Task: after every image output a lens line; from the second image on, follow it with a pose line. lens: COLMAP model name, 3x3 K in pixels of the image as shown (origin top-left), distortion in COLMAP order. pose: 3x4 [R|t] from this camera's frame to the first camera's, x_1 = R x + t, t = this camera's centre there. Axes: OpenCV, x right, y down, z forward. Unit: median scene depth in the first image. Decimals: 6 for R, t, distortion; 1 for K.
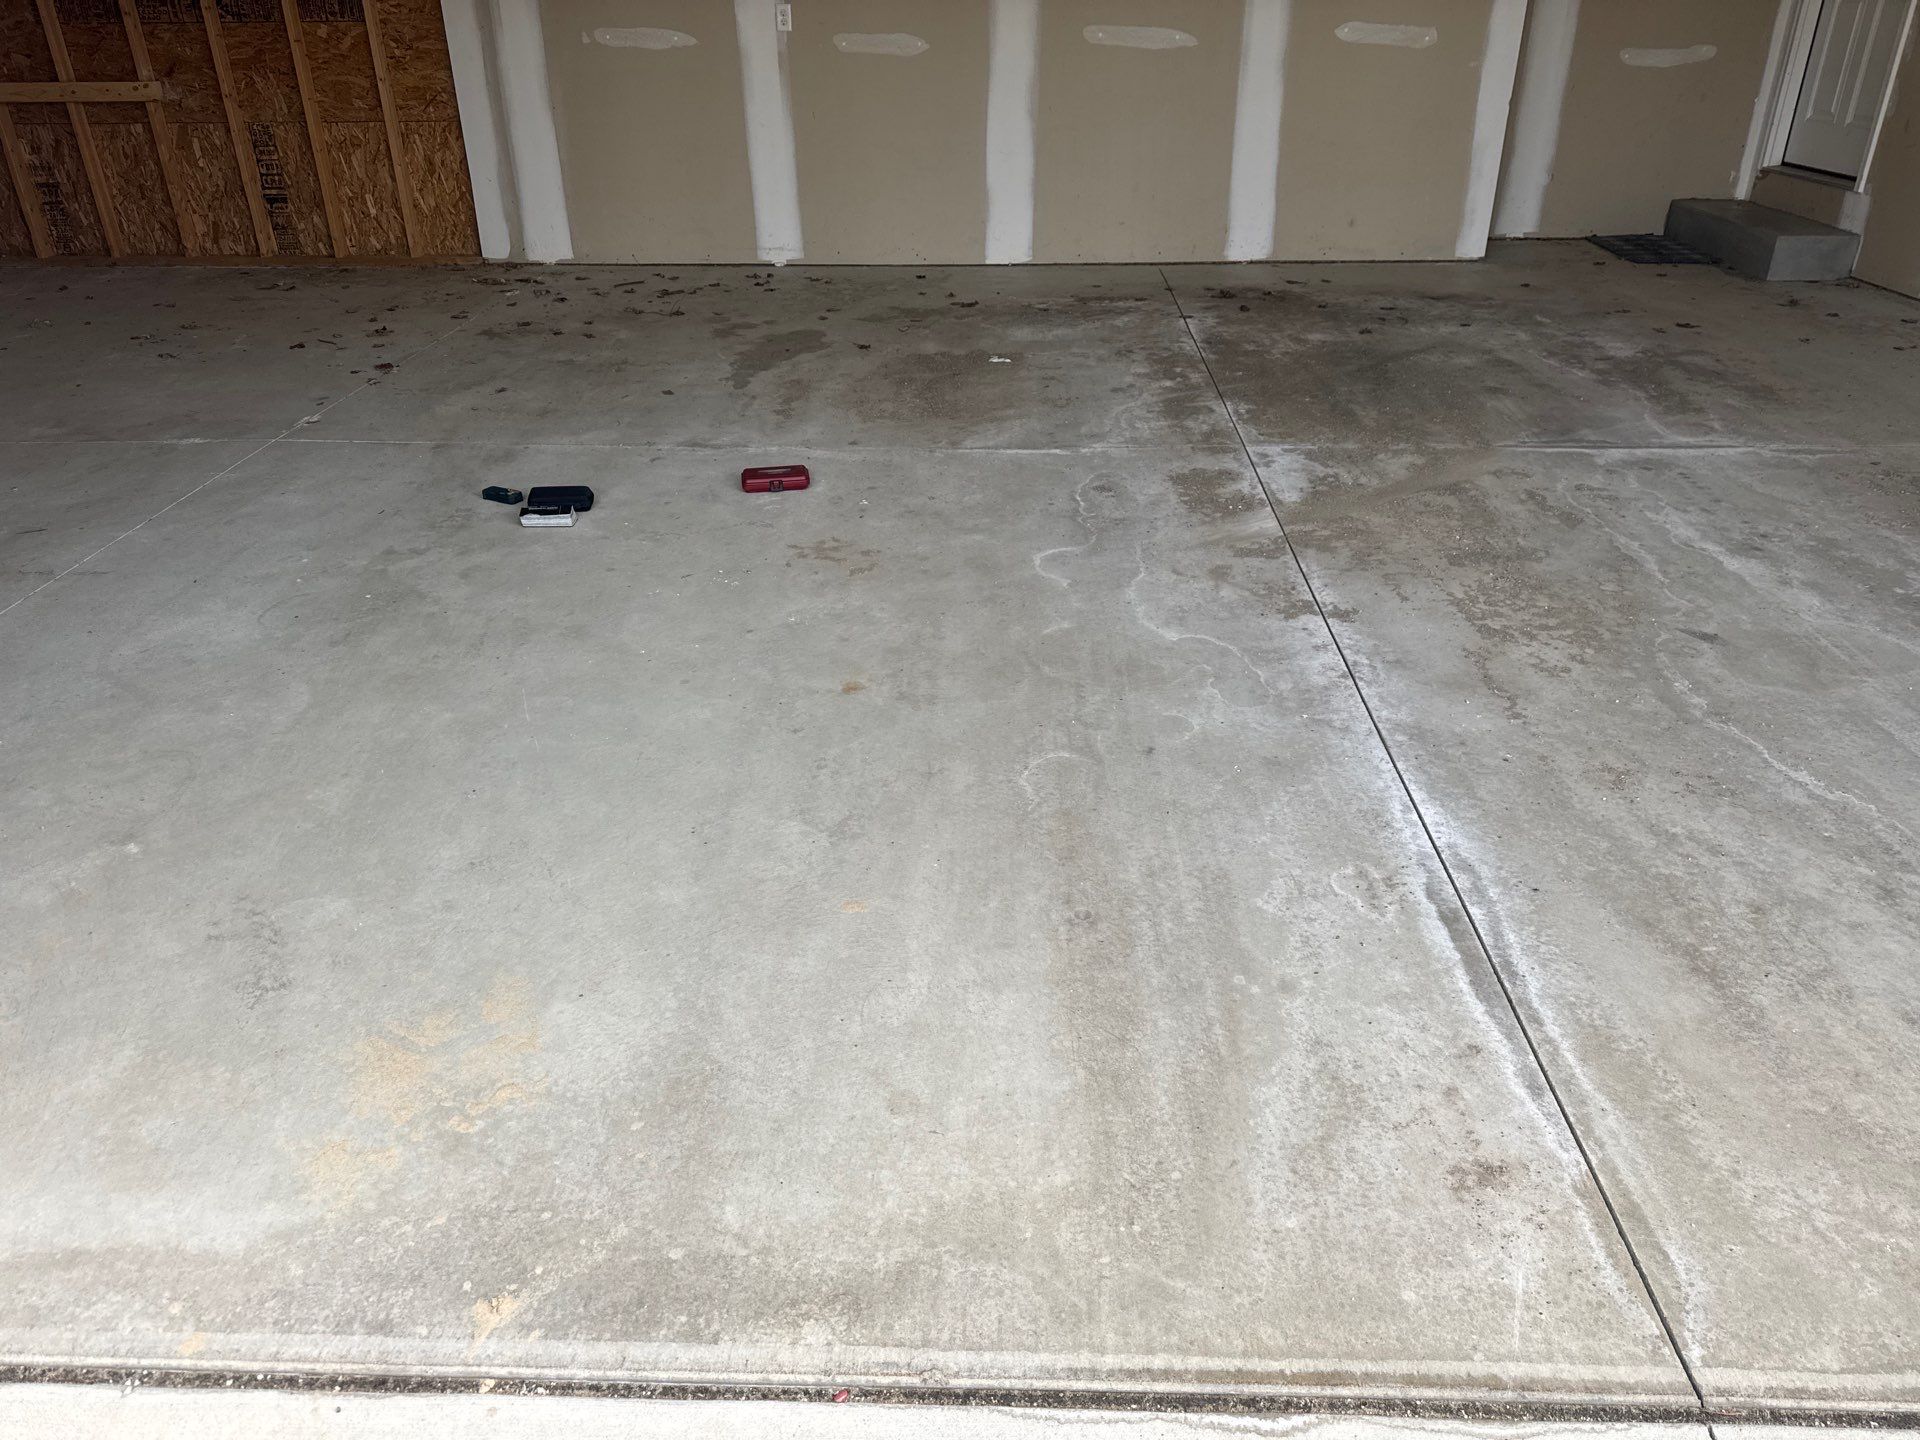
lens RADIAL K [[1362.1, 0, 962.9], [0, 1362.1, 726.4], [0, 0, 1]] dist [0.028021, -0.028380]
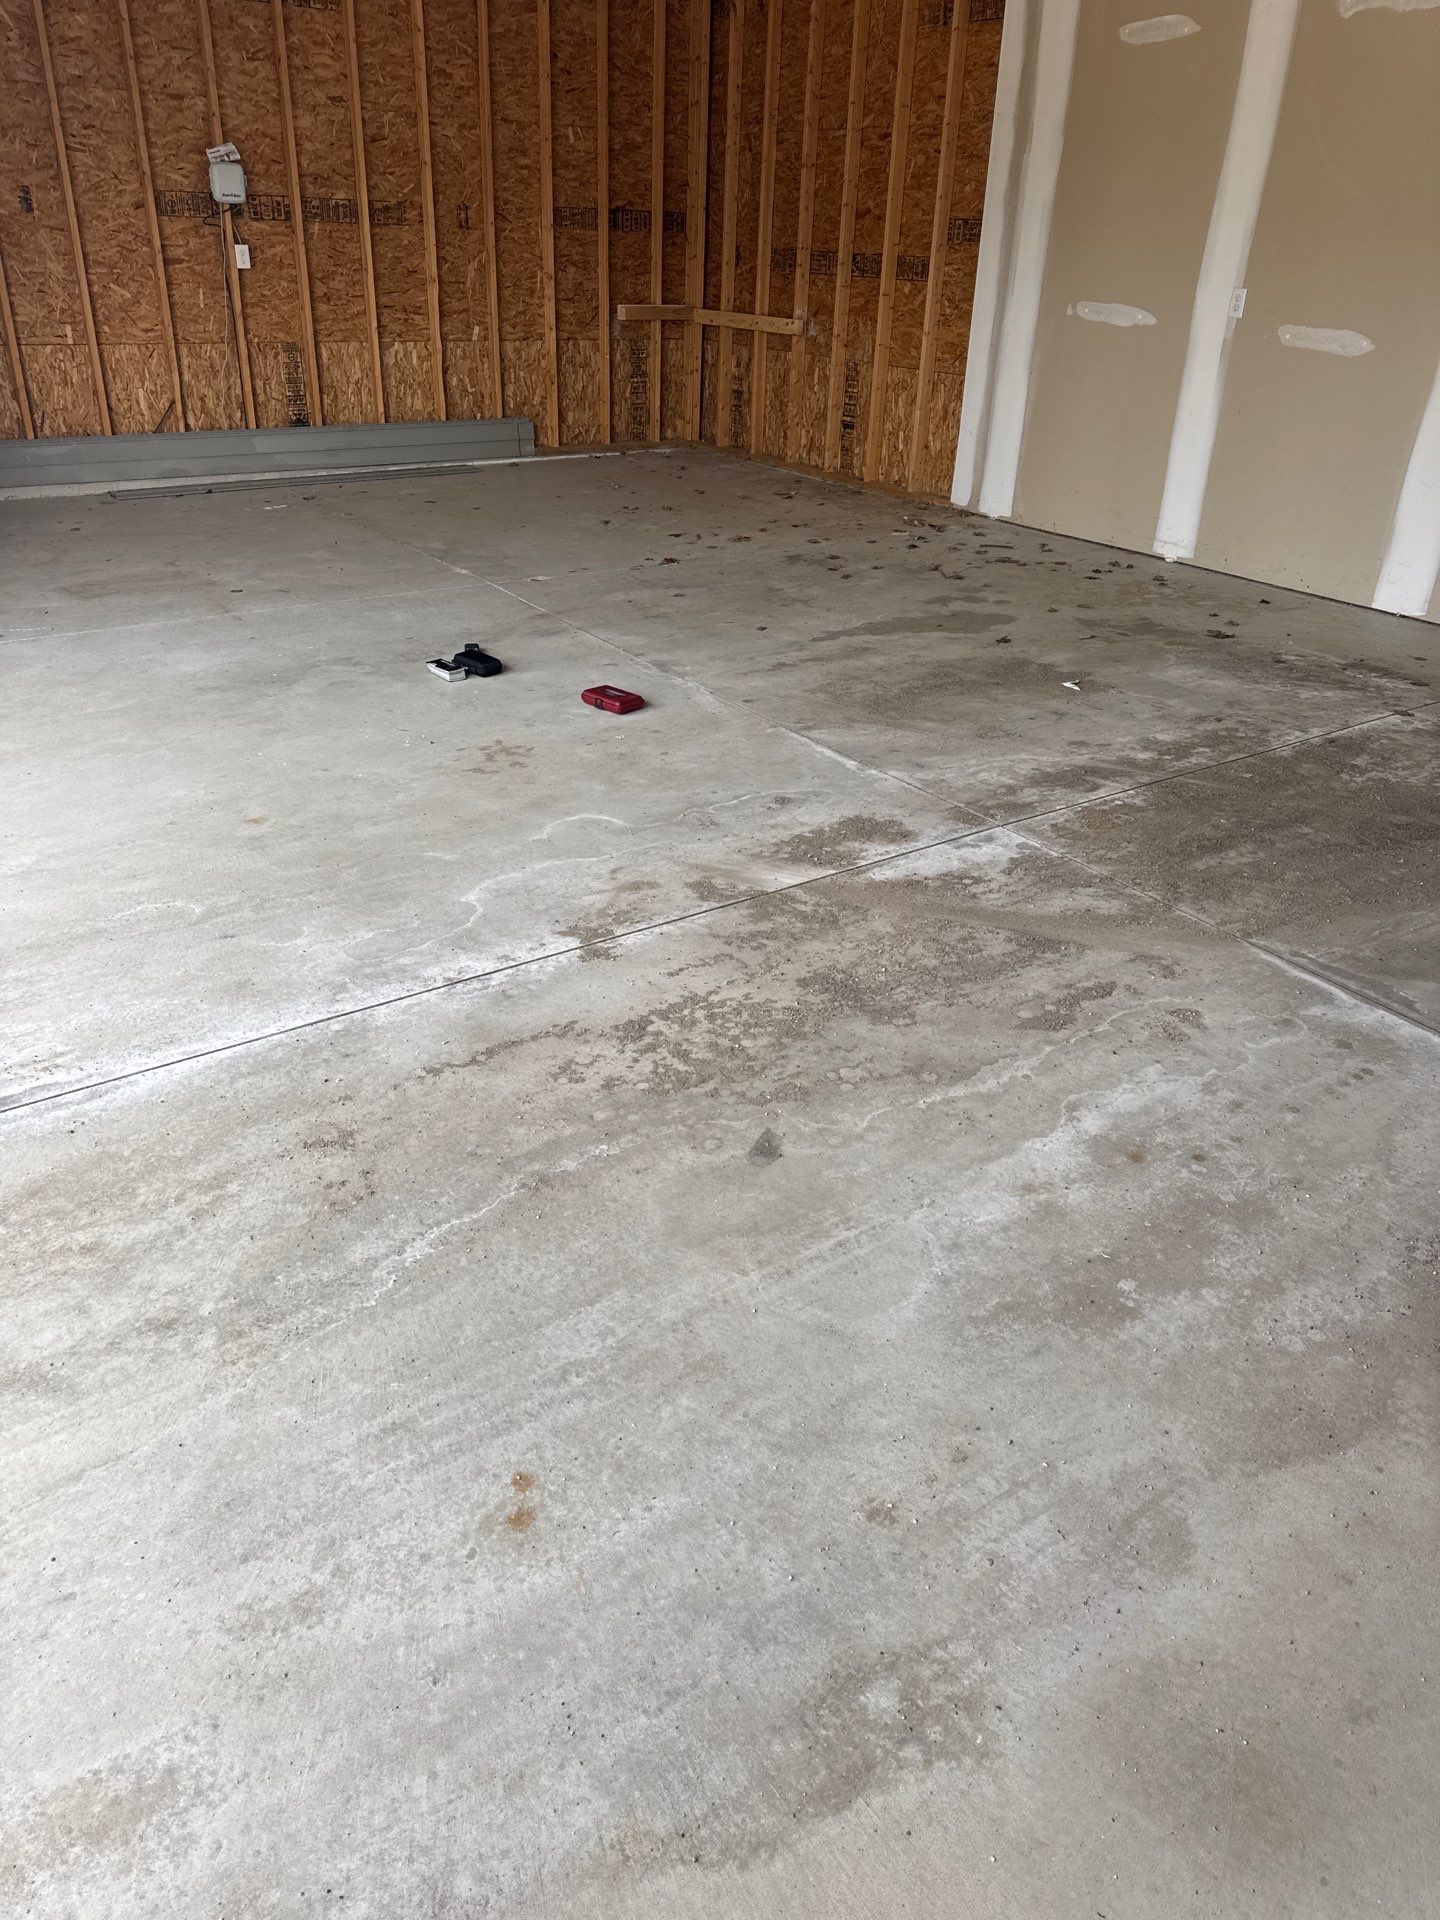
lens RADIAL K [[1362.1, 0, 715.6], [0, 1362.1, 951.8], [0, 0, 1]] dist [0.028021, -0.028380]
pose [[0.590172, 0.400526, -0.700911, 0.481571], [-0.412483, 0.895959, 0.164669, -0.132842], [0.693941, 0.191930, 0.693980, 0.199124]]
